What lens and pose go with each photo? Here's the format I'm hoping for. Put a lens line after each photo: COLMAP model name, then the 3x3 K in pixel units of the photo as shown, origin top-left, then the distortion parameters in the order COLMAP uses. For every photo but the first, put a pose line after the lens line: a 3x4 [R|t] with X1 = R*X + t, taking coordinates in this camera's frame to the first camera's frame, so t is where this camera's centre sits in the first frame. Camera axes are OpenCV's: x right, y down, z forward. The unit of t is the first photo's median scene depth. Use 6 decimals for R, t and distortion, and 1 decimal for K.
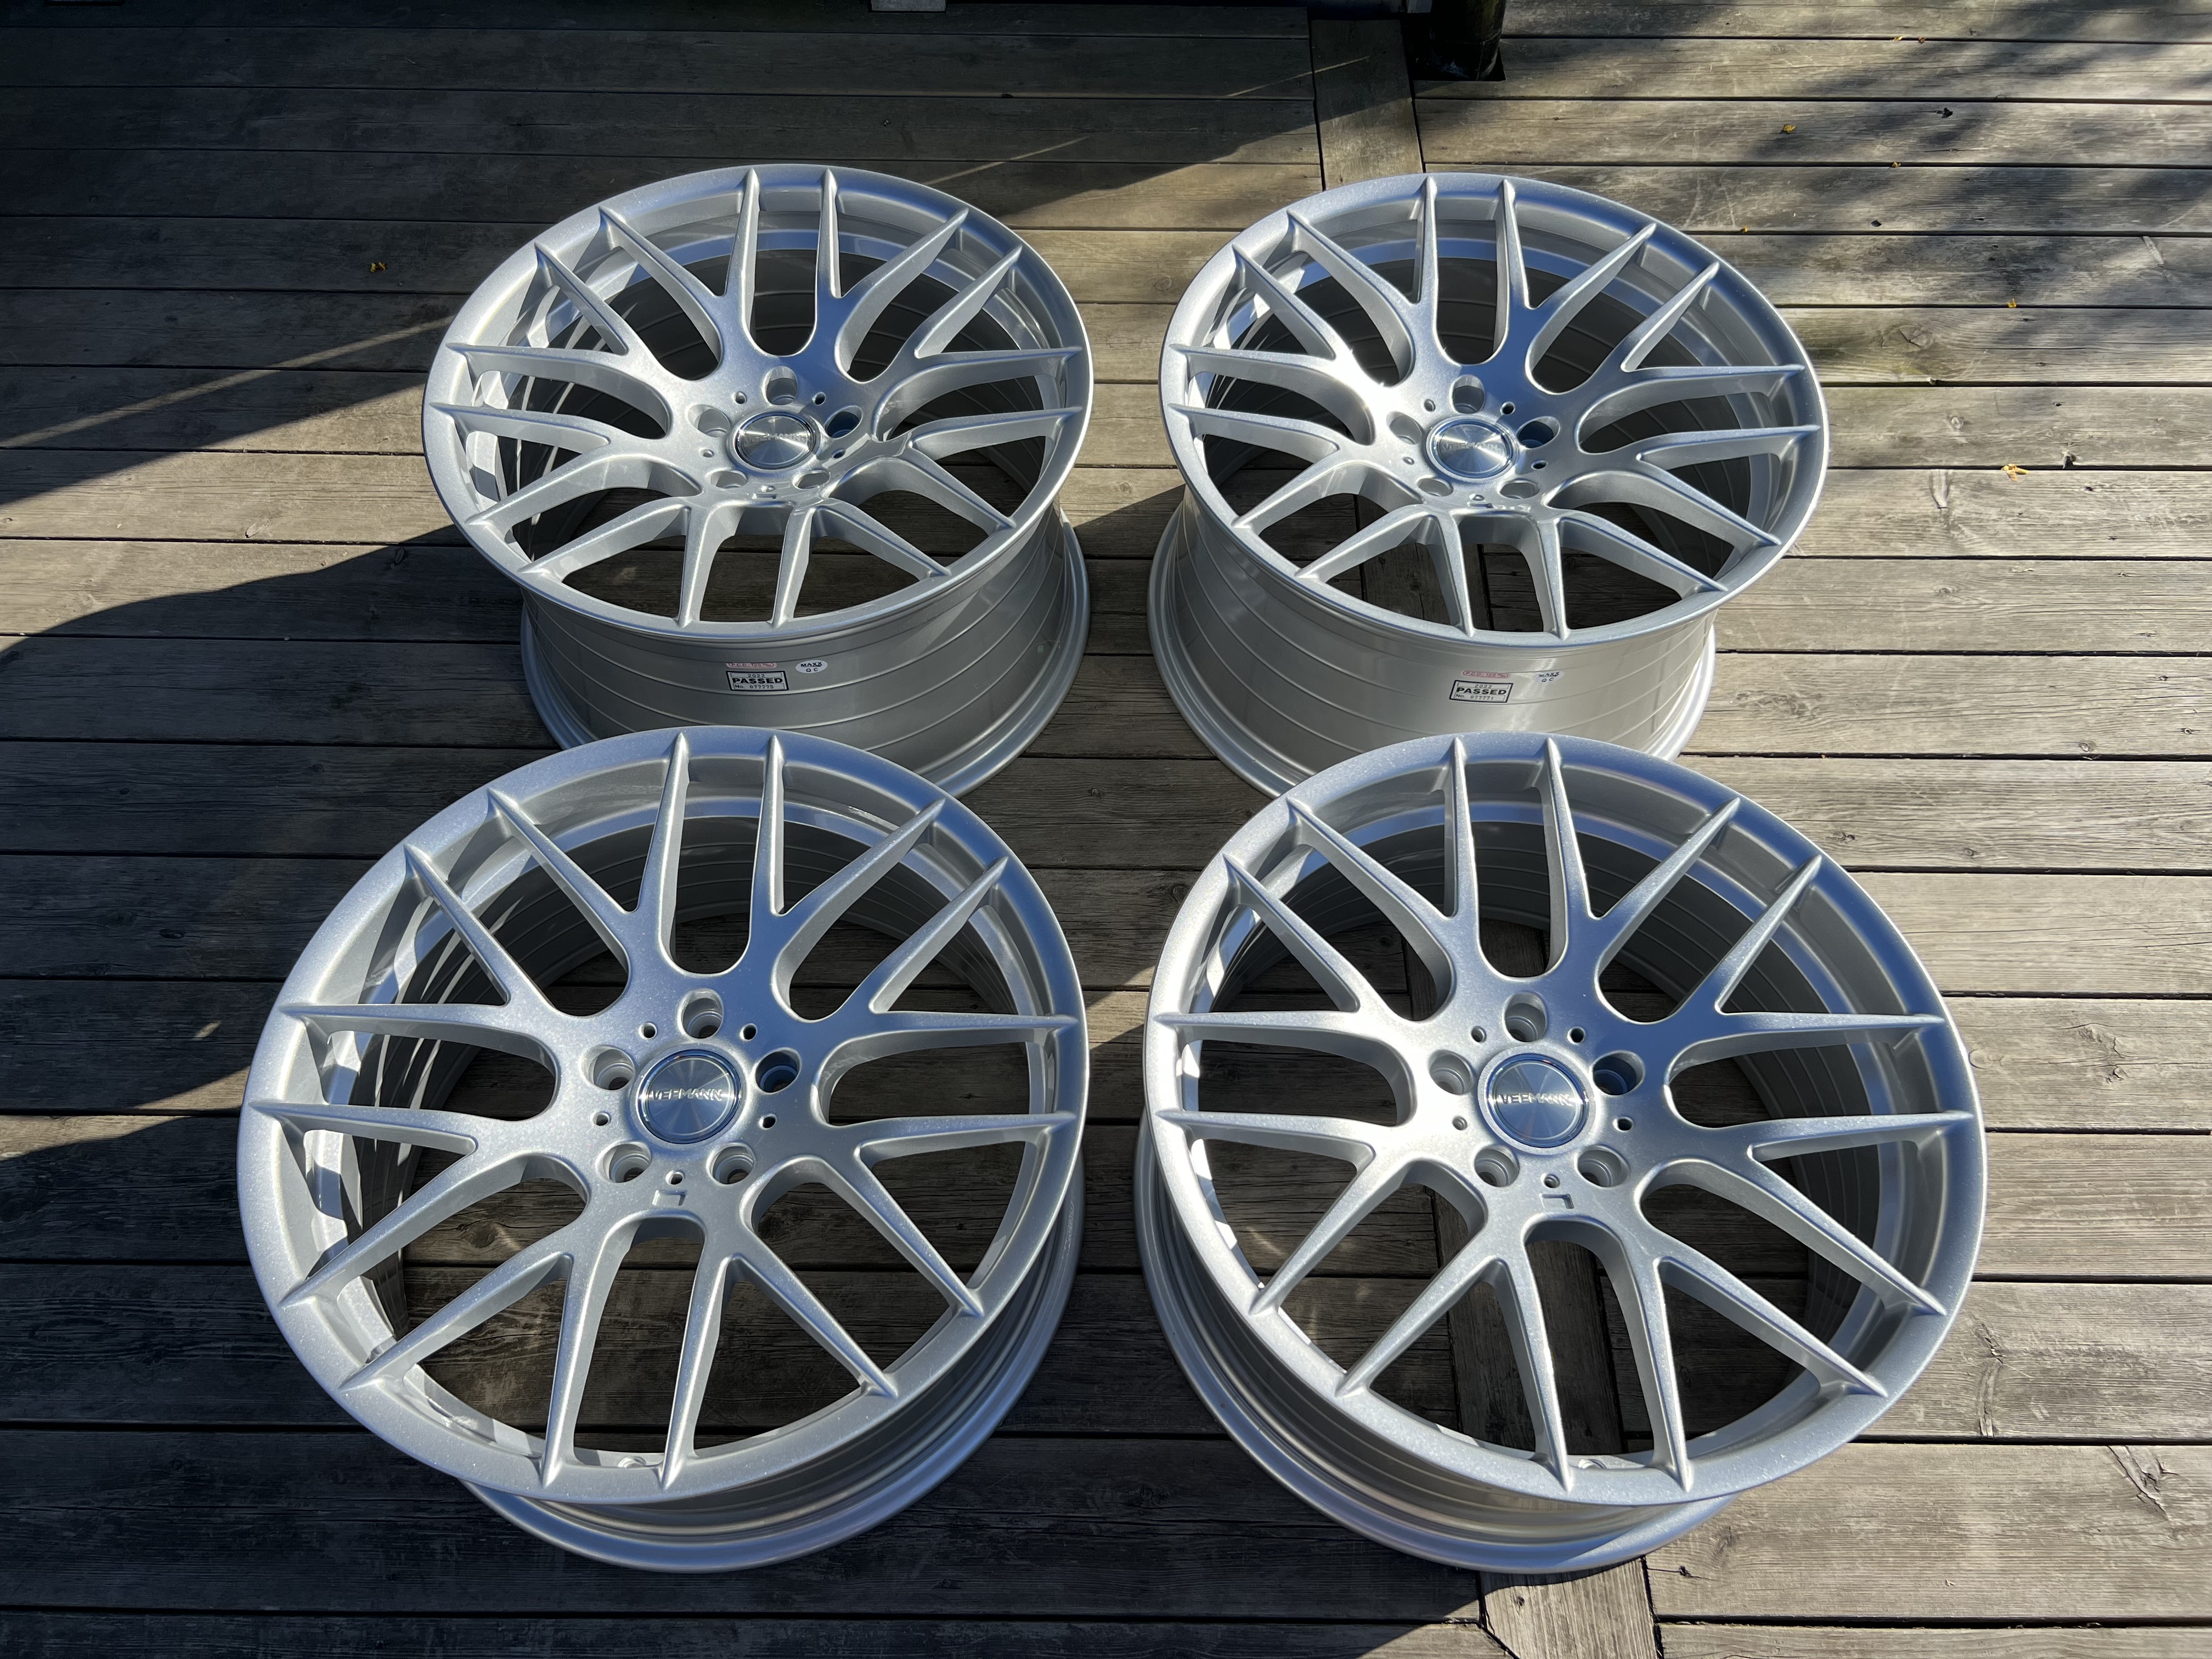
lens RADIAL K [[1676.4, 0, 1106.8], [0, 1676.4, 839.3], [0, 0, 1]] dist [0.050281, -0.062958]
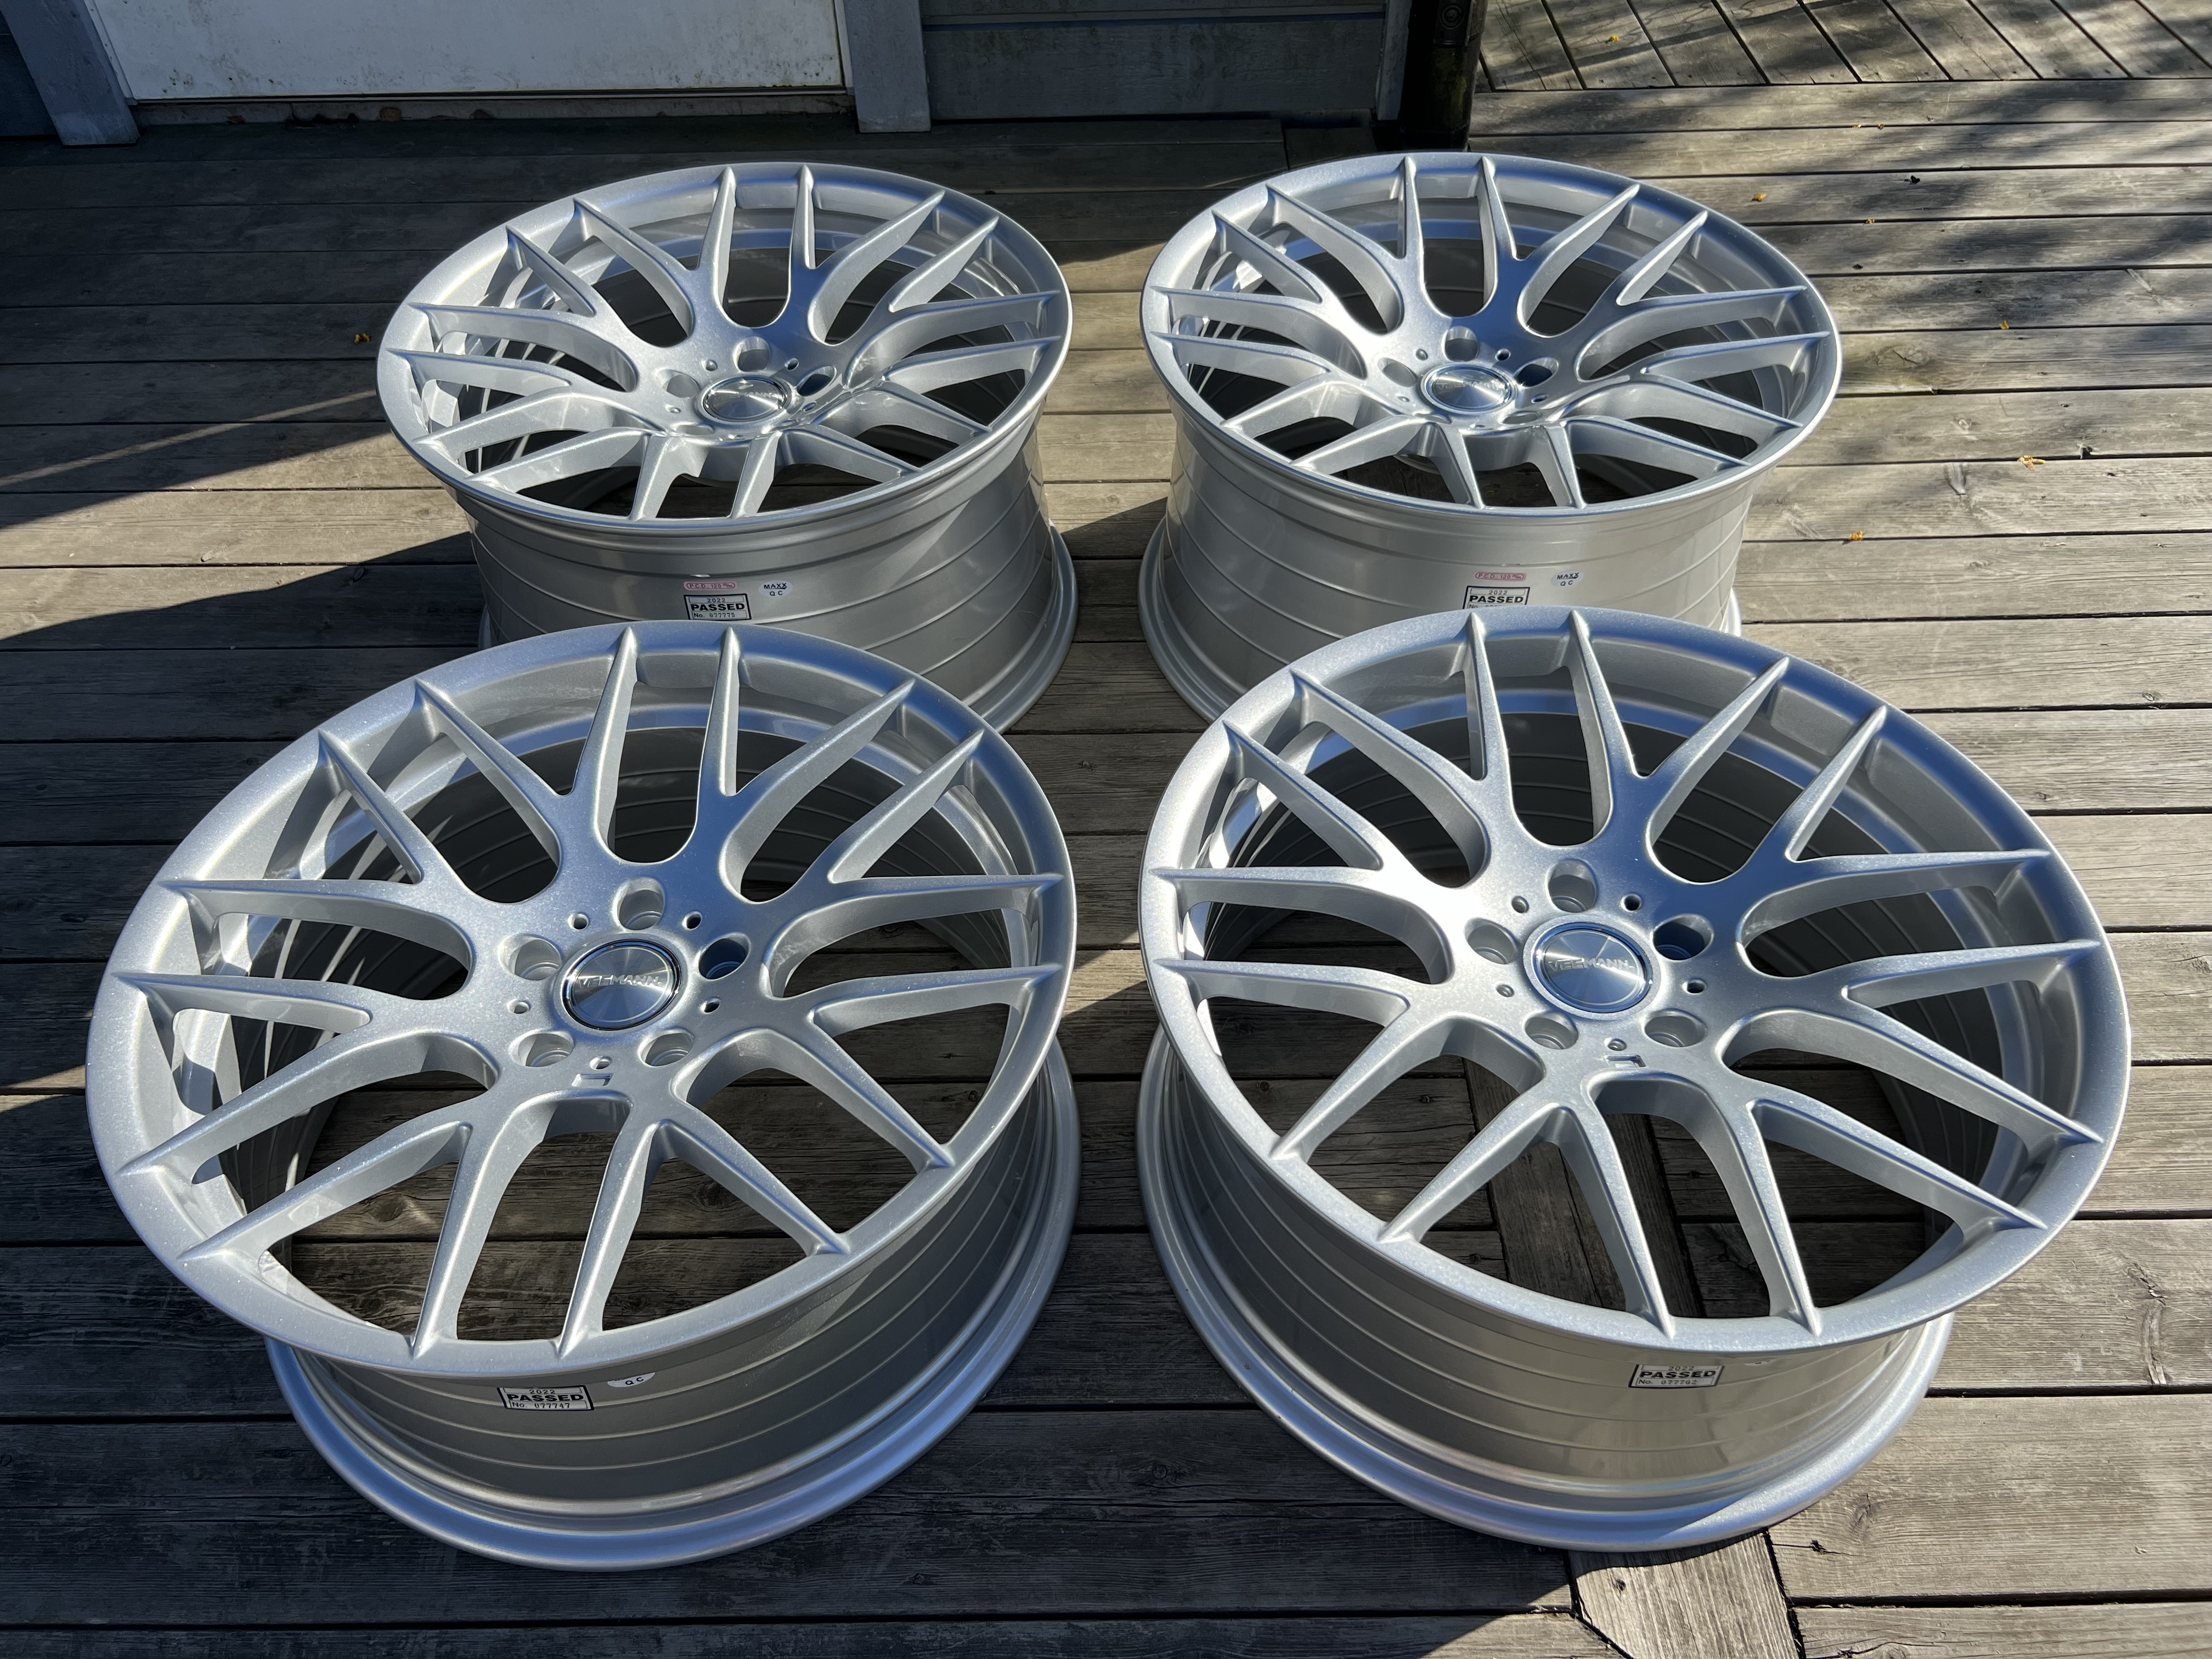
lens RADIAL K [[1676.4, 0, 1105.3], [0, 1676.4, 844.7], [0, 0, 1]] dist [0.050281, -0.062958]
pose [[0.999625, -0.026811, -0.005602, 0.008788], [0.025257, 0.981418, -0.190212, 0.222737], [0.010598, 0.189999, 0.981727, 0.113544]]
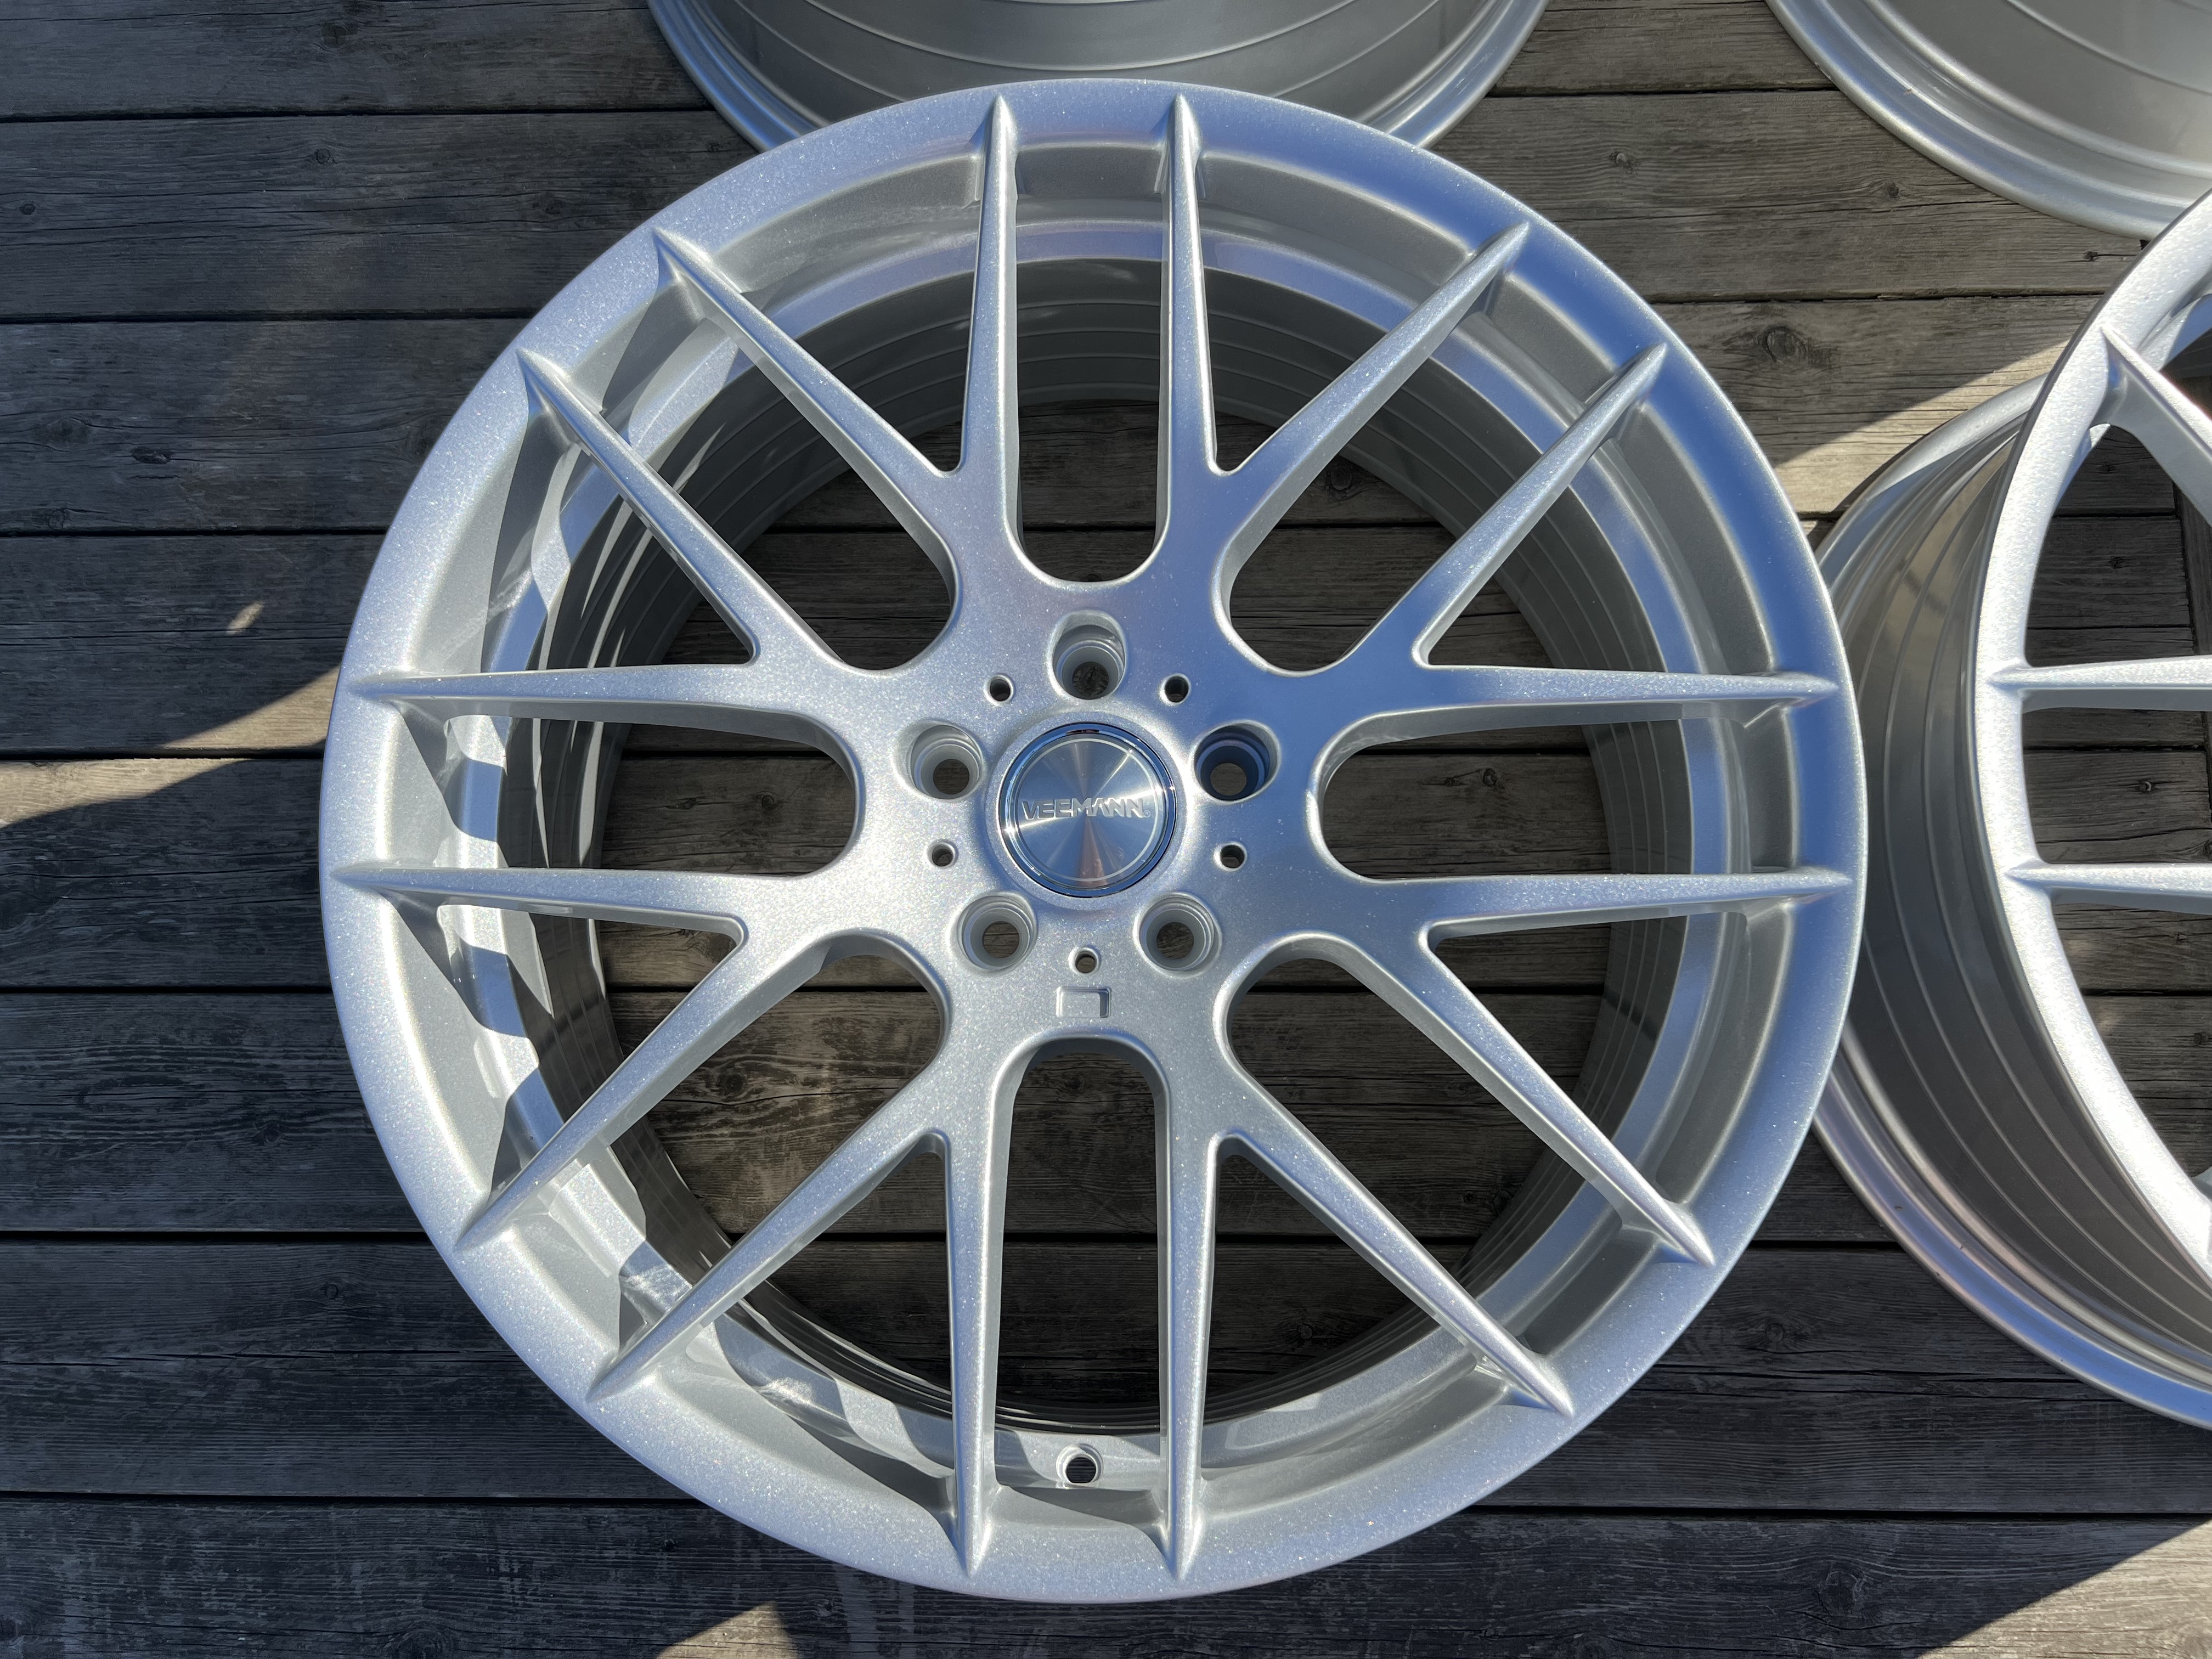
lens RADIAL K [[1676.4, 0, 1092.3], [0, 1676.4, 816.4], [0, 0, 1]] dist [0.050281, -0.062958]
pose [[0.998720, -0.011497, -0.049262, -0.191154], [0.029201, 0.926222, 0.375845, -0.049778], [0.041307, -0.376802, 0.925372, 0.418339]]
